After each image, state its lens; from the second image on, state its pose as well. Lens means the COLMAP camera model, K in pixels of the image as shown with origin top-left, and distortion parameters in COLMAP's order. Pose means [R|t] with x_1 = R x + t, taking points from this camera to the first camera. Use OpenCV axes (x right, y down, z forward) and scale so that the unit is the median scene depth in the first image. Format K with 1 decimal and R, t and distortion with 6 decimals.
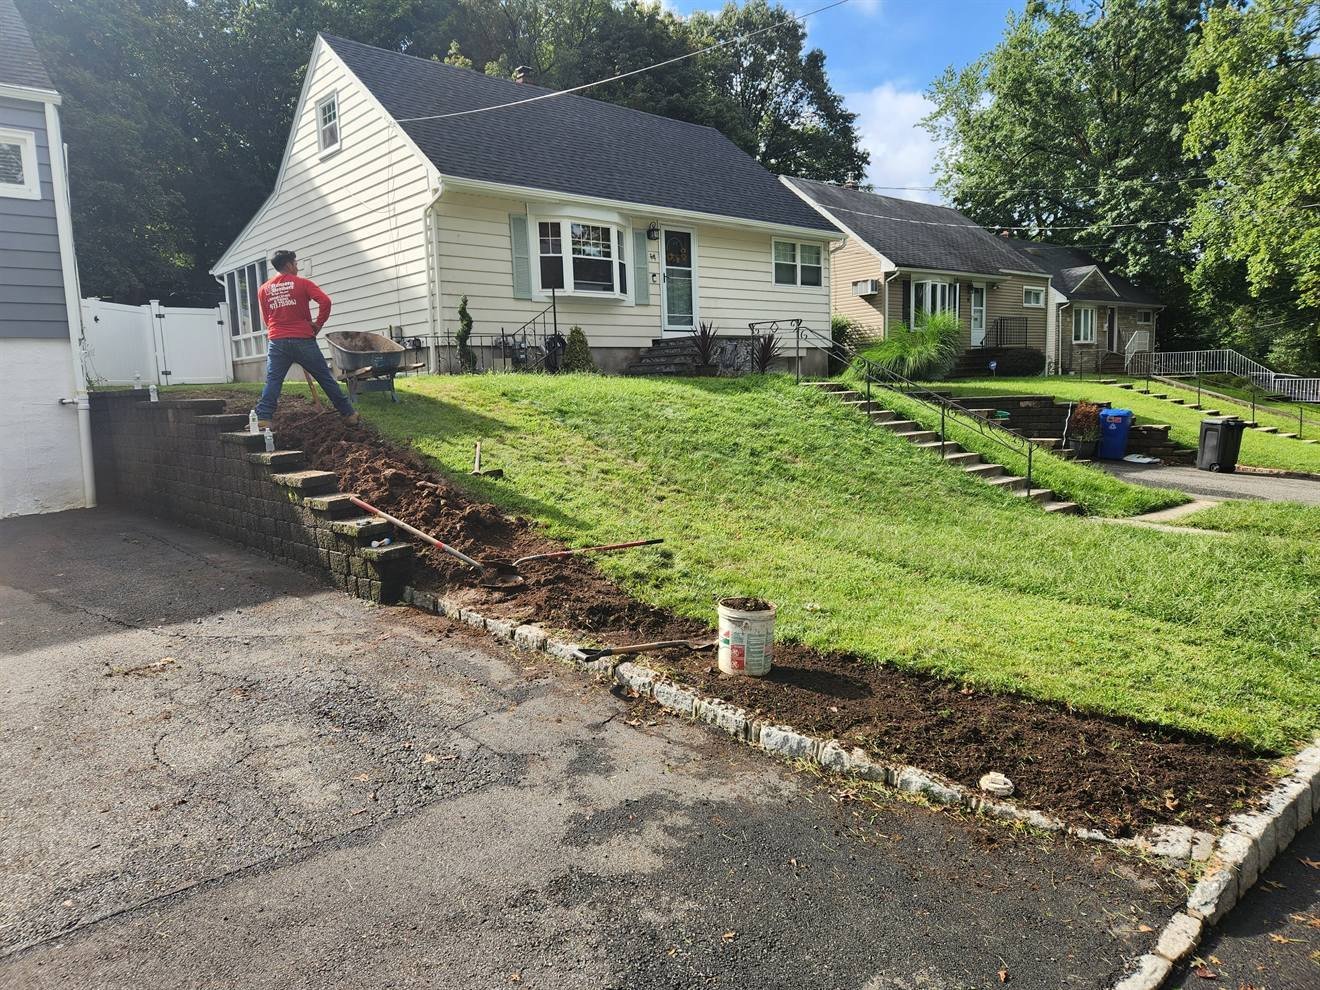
lens RADIAL K [[886.7, 0, 656.3], [0, 886.7, 486.6], [0, 0, 1]] dist [0.101725, -0.095088]
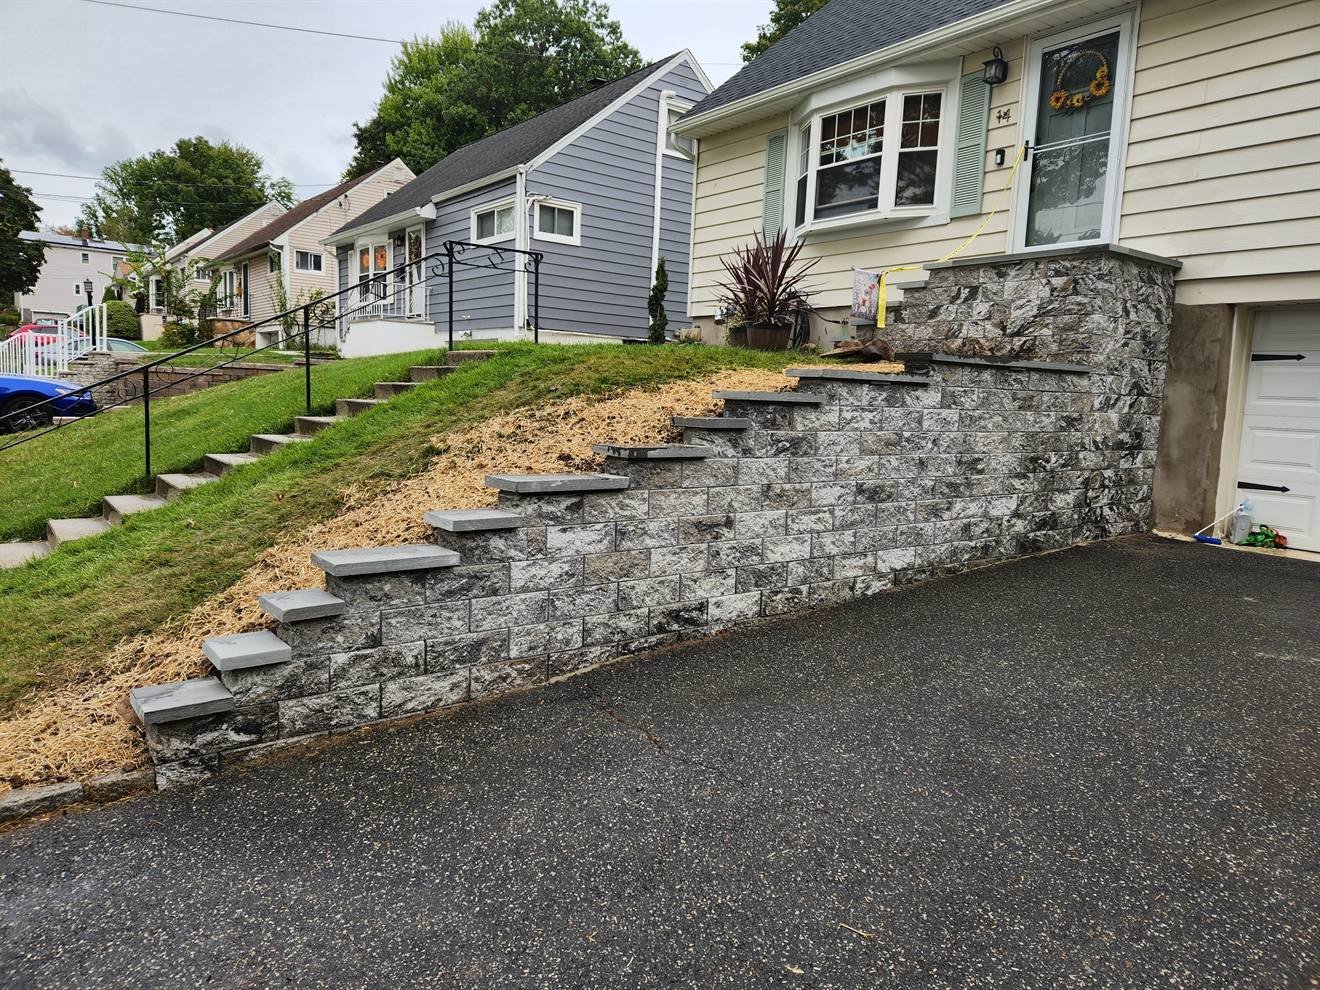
lens RADIAL K [[886.7, 0, 656.3], [0, 886.7, 486.6], [0, 0, 1]] dist [0.101725, -0.095088]
pose [[-0.063770, 0.132207, -0.989169, 0.580298], [-0.147617, 0.979033, 0.140369, -0.100568], [0.986987, 0.154970, -0.042917, 0.914081]]
